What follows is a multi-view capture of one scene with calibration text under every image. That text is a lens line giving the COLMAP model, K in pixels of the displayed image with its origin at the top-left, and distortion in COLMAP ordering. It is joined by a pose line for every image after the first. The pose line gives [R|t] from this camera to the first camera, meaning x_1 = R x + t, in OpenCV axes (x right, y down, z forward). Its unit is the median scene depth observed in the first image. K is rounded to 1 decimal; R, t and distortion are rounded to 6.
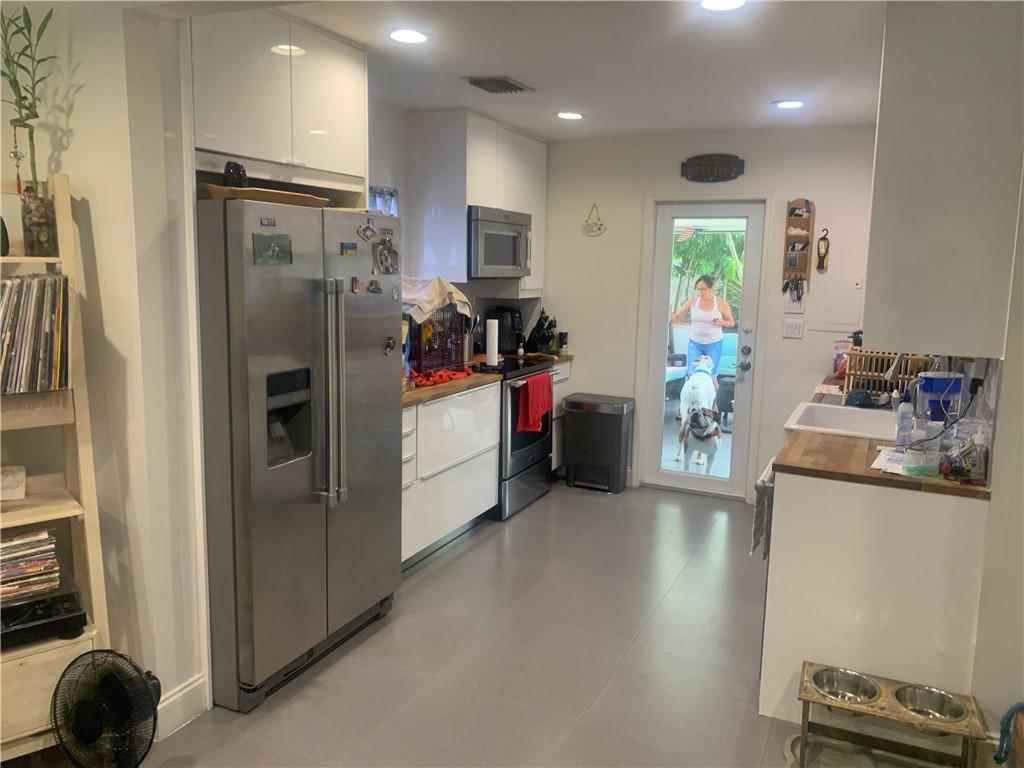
lens RADIAL K [[775.8, 0, 512.0], [0, 775.8, 384.0], [0, 0, 1]] dist [-0.000810, -0.003642]
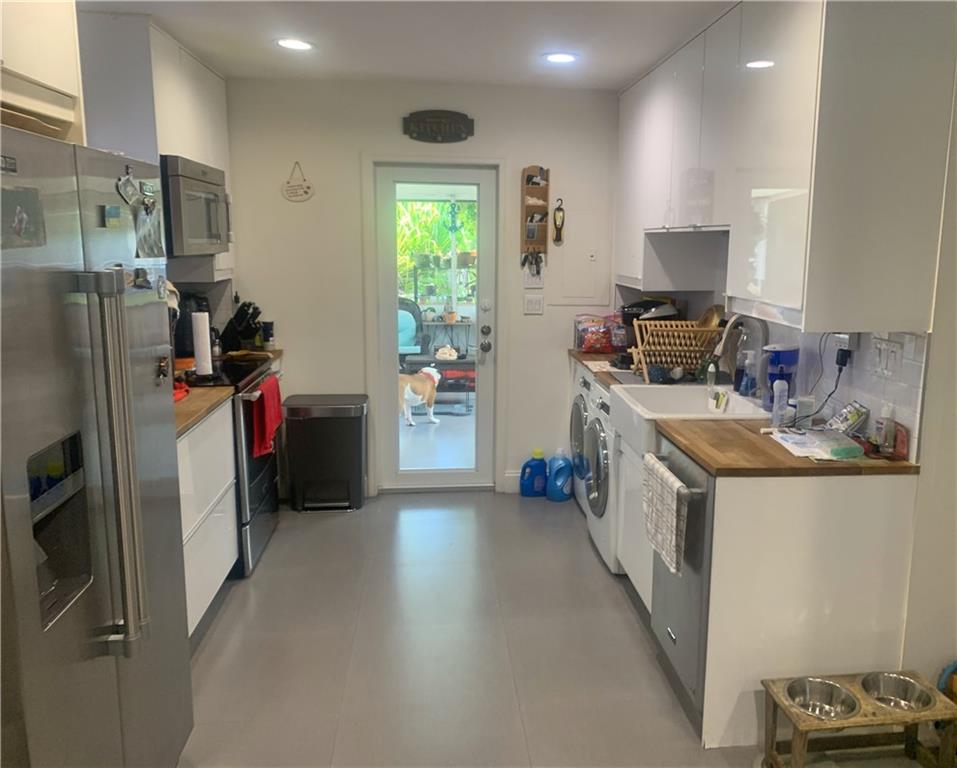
lens RADIAL K [[760.3, 0, 479.5], [0, 760.3, 372.8], [0, 0, 1]] dist [0.130622, -0.222532]
pose [[0.841031, -0.101244, 0.531429, -0.199388], [0.085694, 0.994862, 0.053917, -0.043463], [-0.534157, 0.000195, 0.845385, 0.241316]]
